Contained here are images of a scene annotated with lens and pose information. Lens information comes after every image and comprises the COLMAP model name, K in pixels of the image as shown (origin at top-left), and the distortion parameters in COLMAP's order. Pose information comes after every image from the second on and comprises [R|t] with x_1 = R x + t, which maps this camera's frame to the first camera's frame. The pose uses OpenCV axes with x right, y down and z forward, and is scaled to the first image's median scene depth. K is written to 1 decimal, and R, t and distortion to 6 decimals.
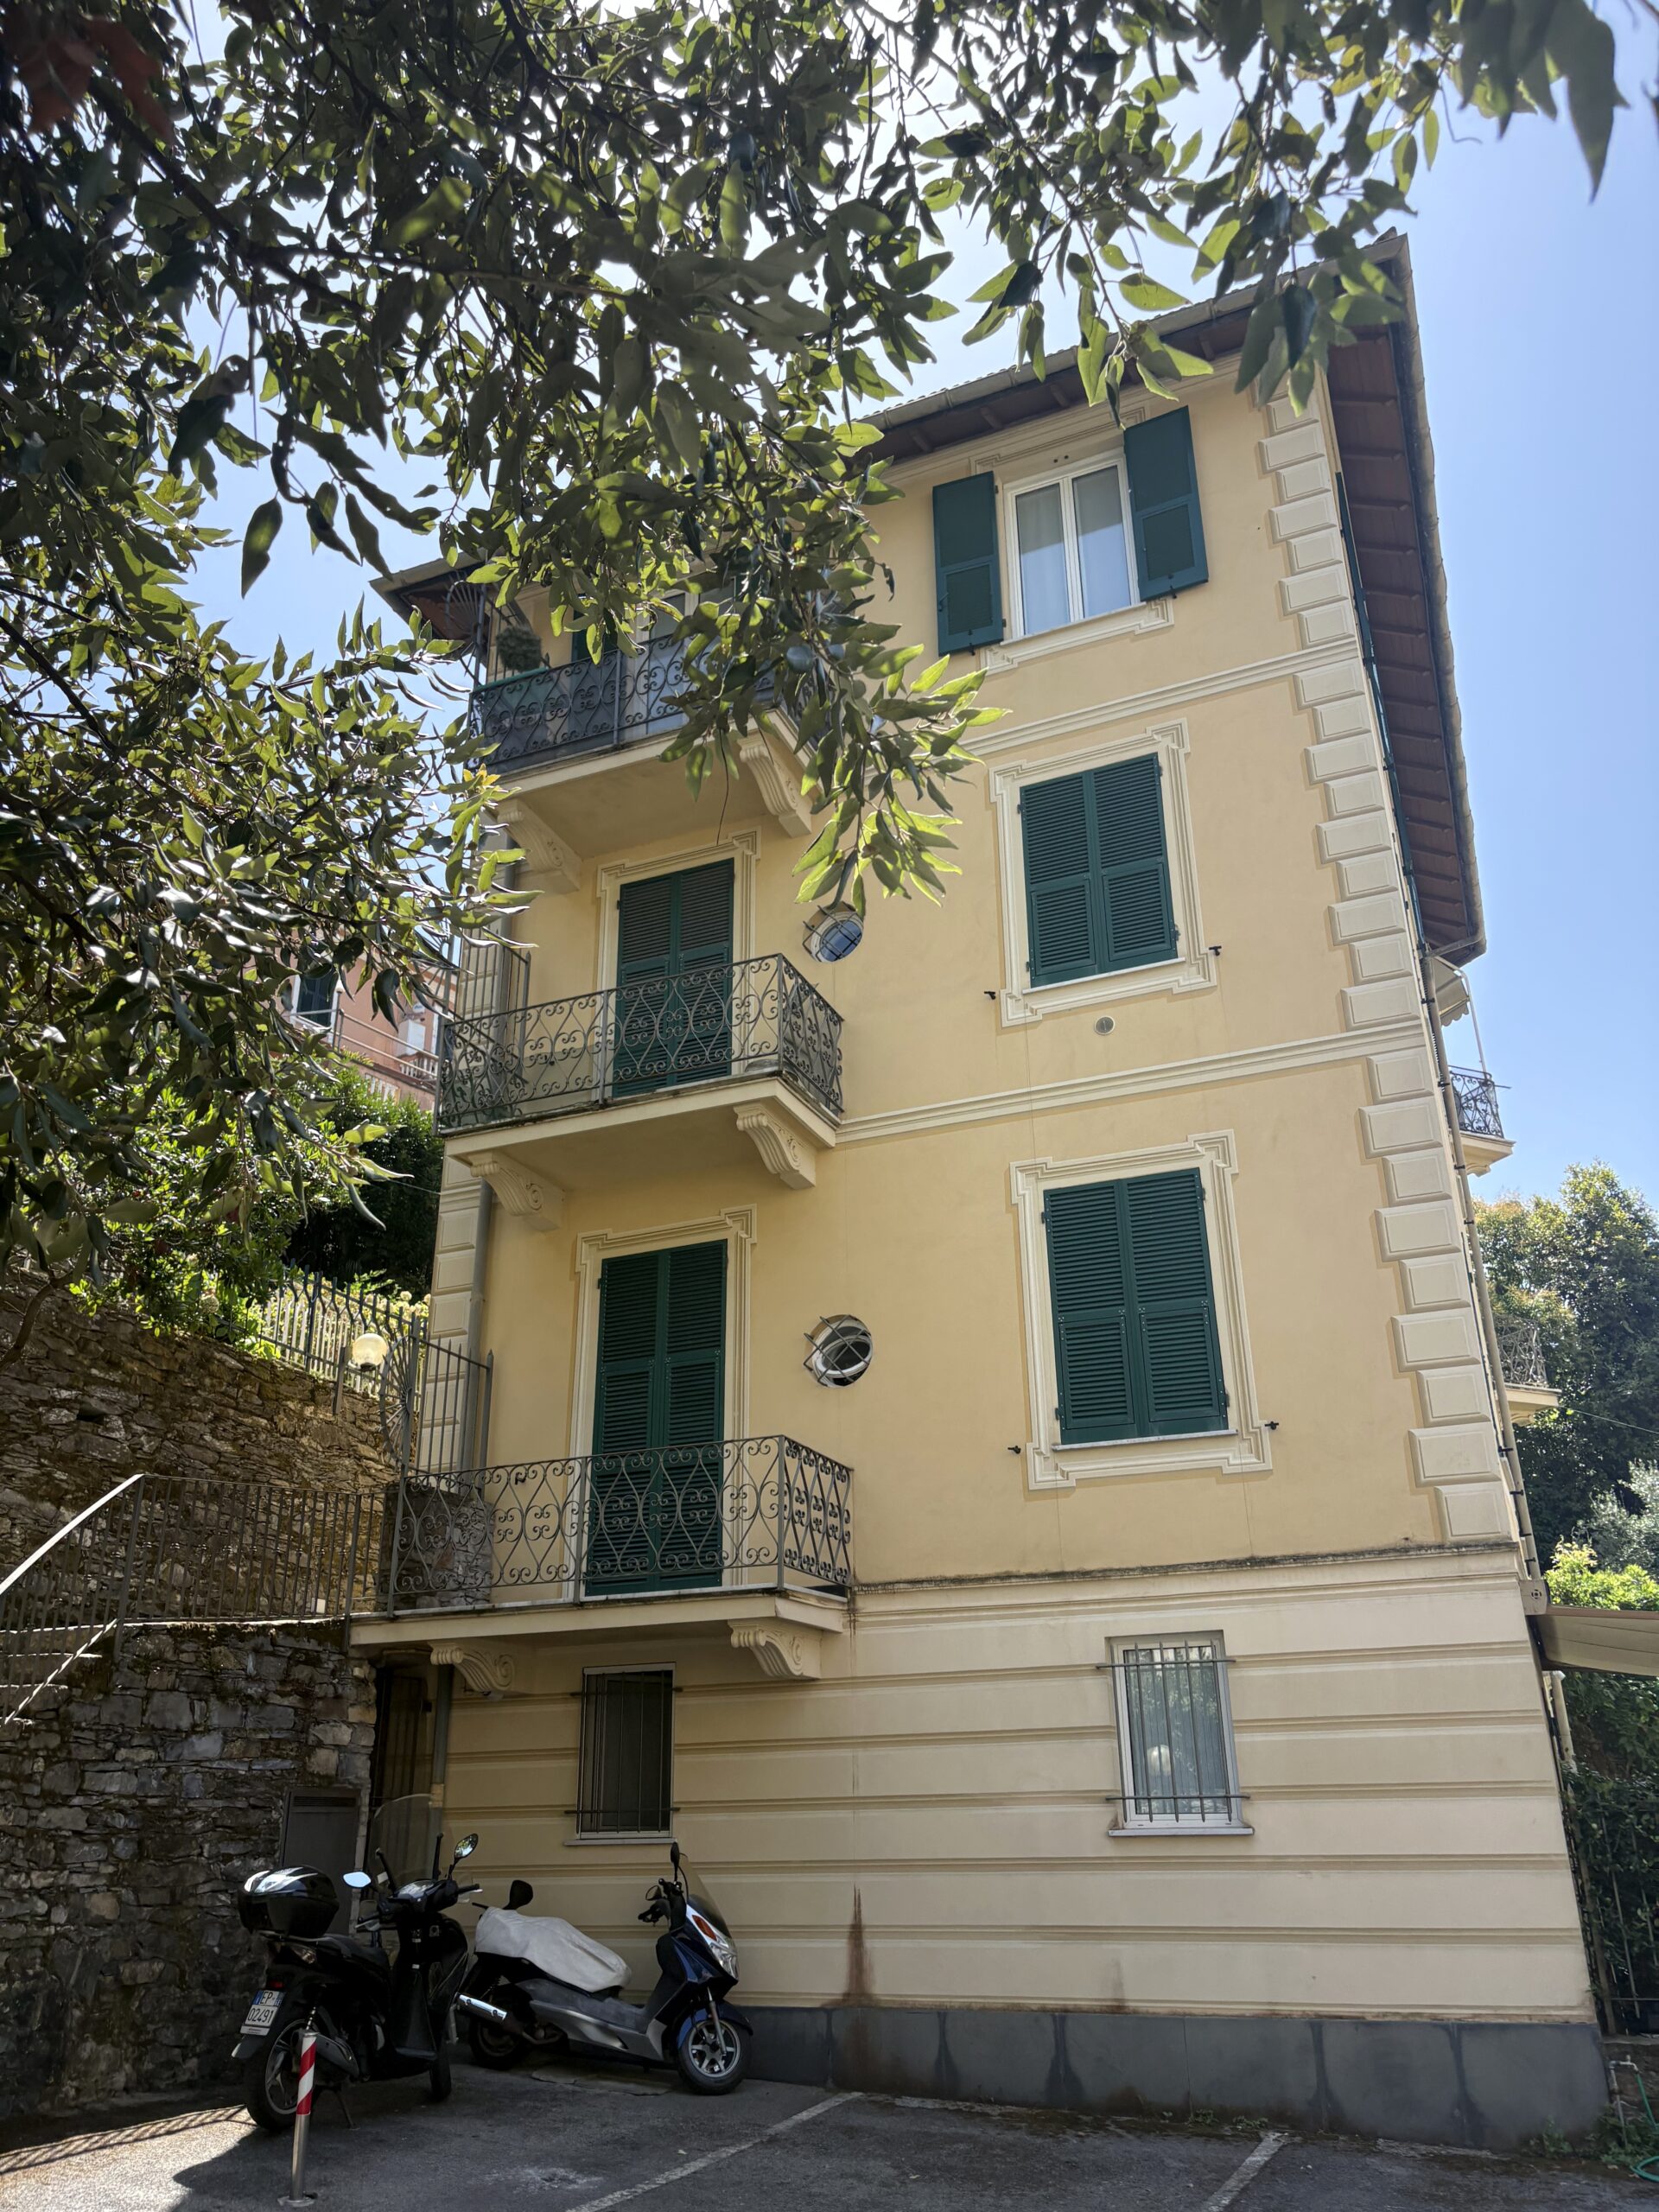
lens RADIAL K [[1674.7, 0, 844.8], [0, 1674.7, 1108.4], [0, 0, 1]] dist [0.082054, -0.101216]
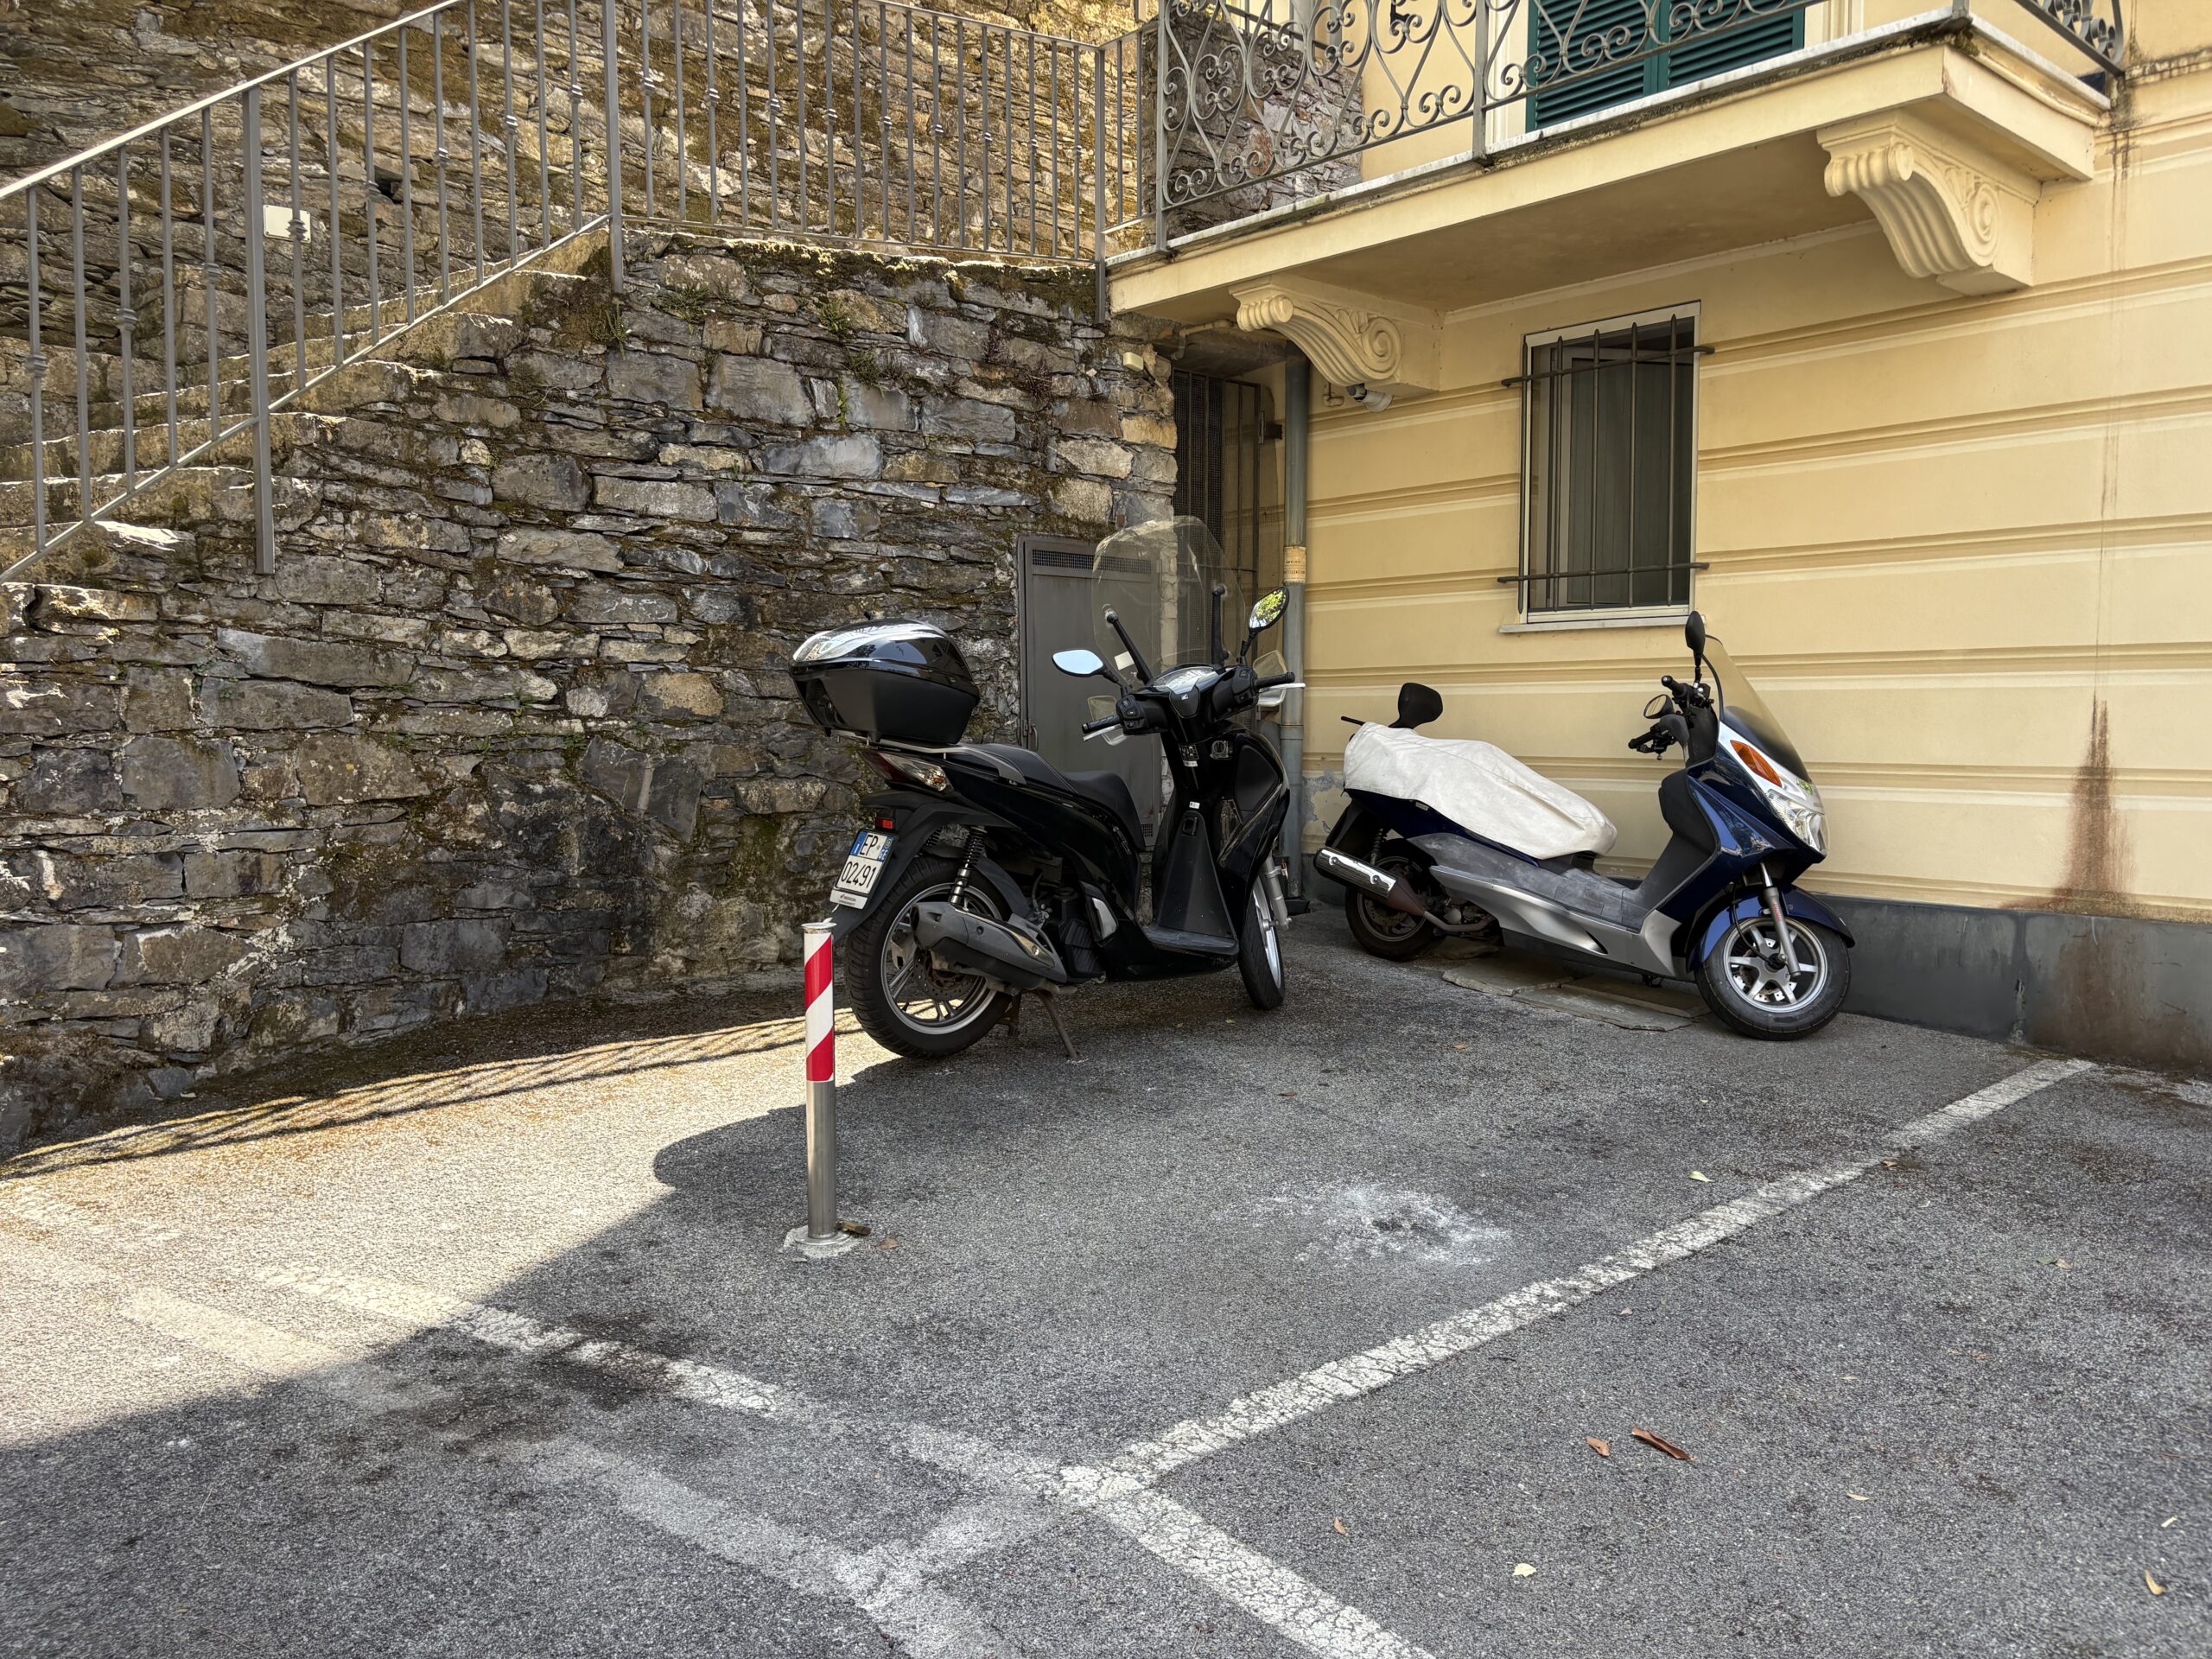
lens RADIAL K [[1674.7, 0, 1106.0], [0, 1674.7, 829.5], [0, 0, 1]] dist [0.082054, -0.101216]
pose [[0.901264, 0.044826, -0.430946, -0.038149], [0.159279, 0.890706, 0.425761, 0.249728], [0.402932, -0.452363, 0.795621, 0.501119]]
